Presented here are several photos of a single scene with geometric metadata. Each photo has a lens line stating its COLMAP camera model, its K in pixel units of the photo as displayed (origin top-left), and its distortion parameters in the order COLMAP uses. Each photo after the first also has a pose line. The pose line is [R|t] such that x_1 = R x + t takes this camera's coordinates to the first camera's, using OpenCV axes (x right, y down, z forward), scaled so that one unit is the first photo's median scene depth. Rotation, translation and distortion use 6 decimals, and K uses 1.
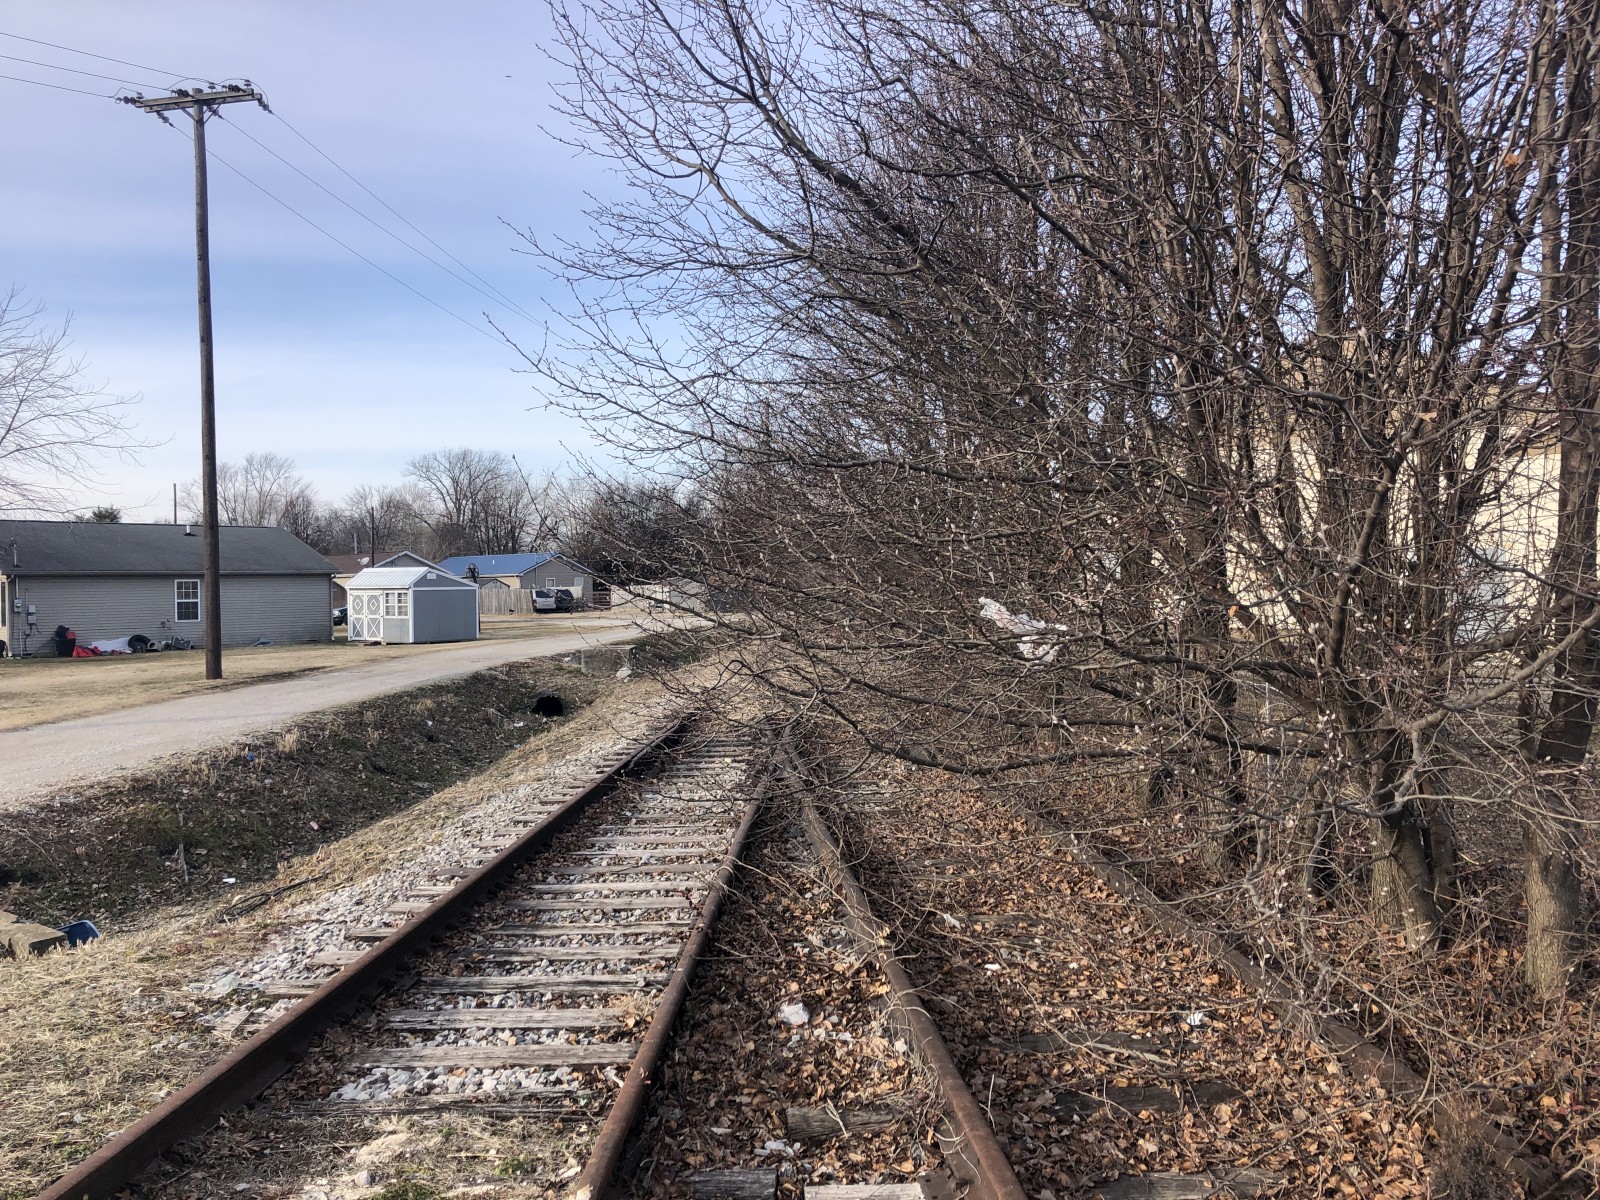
lens RADIAL K [[1349.4, 0, 801.4], [0, 1349.4, 579.8], [0, 0, 1]] dist [0.018720, 0.009441]
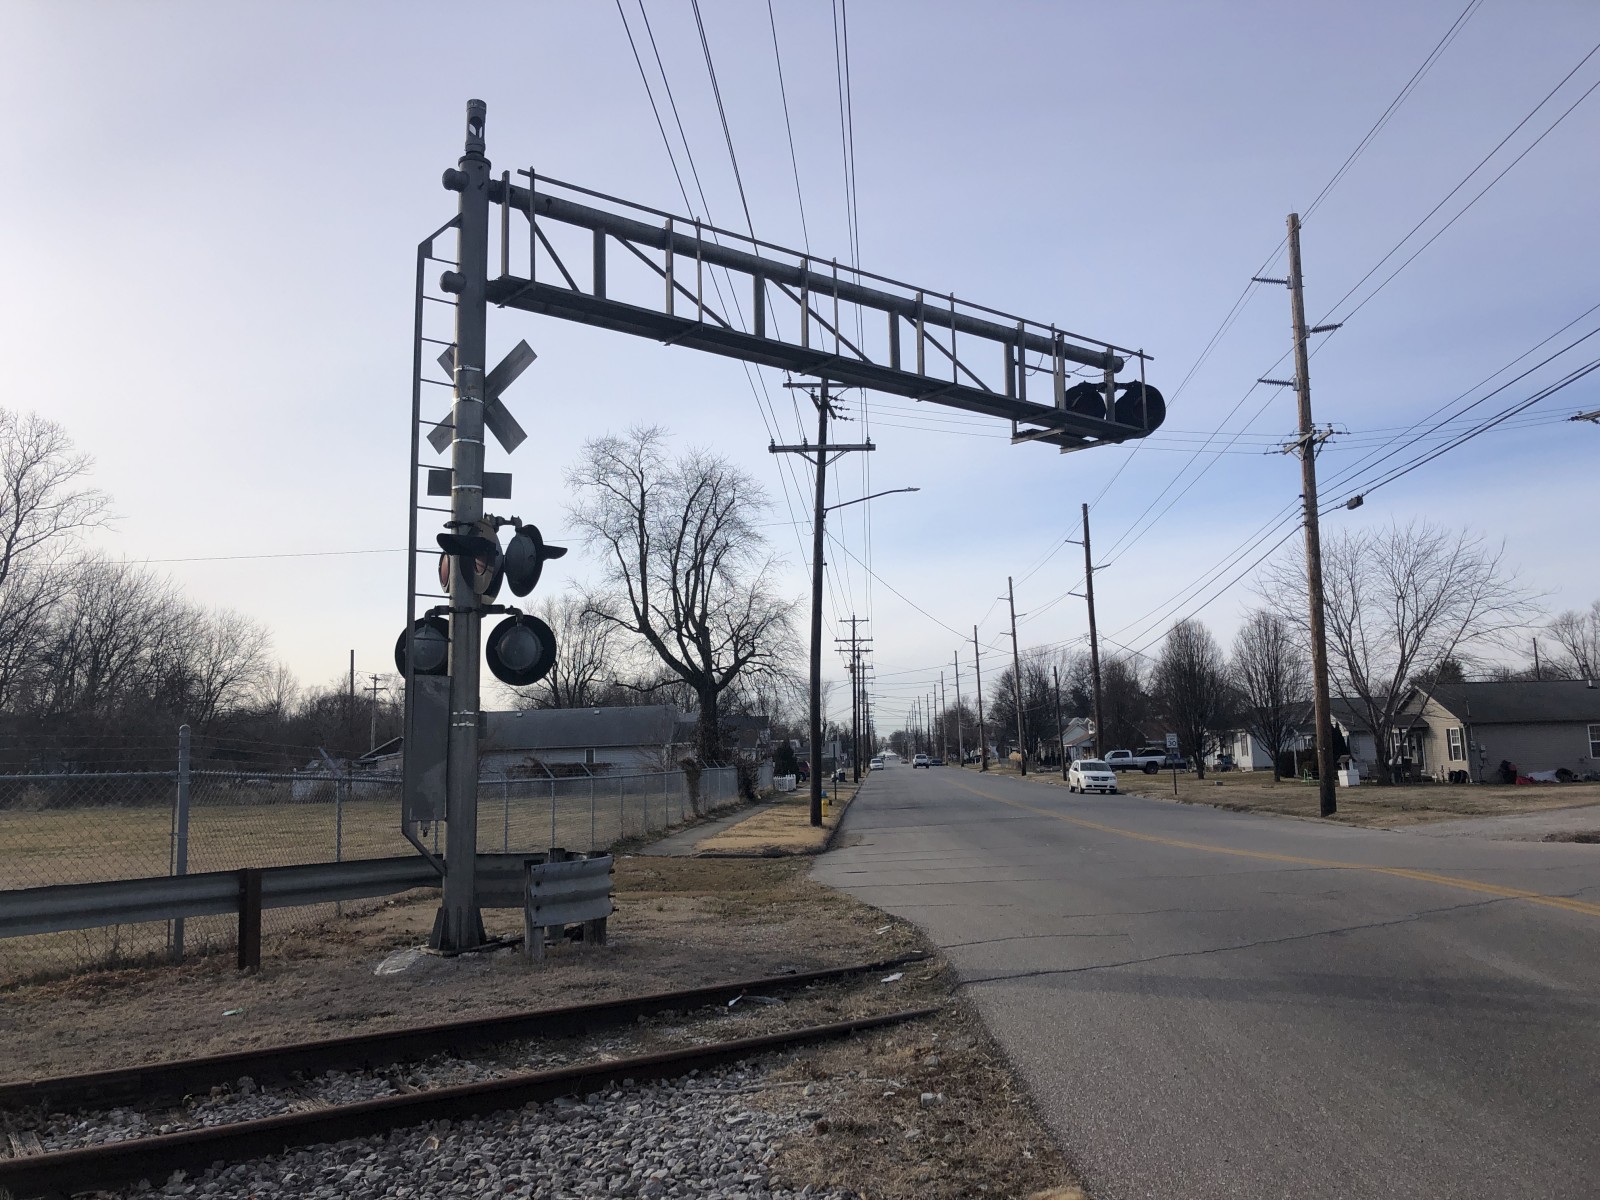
lens RADIAL K [[1349.4, 0, 801.4], [0, 1349.4, 579.8], [0, 0, 1]] dist [0.018720, 0.009441]
pose [[0.611833, -0.098321, -0.784852, 0.103916], [0.011749, 0.993265, -0.115271, 0.002970], [0.790900, 0.061306, 0.608867, -0.386752]]
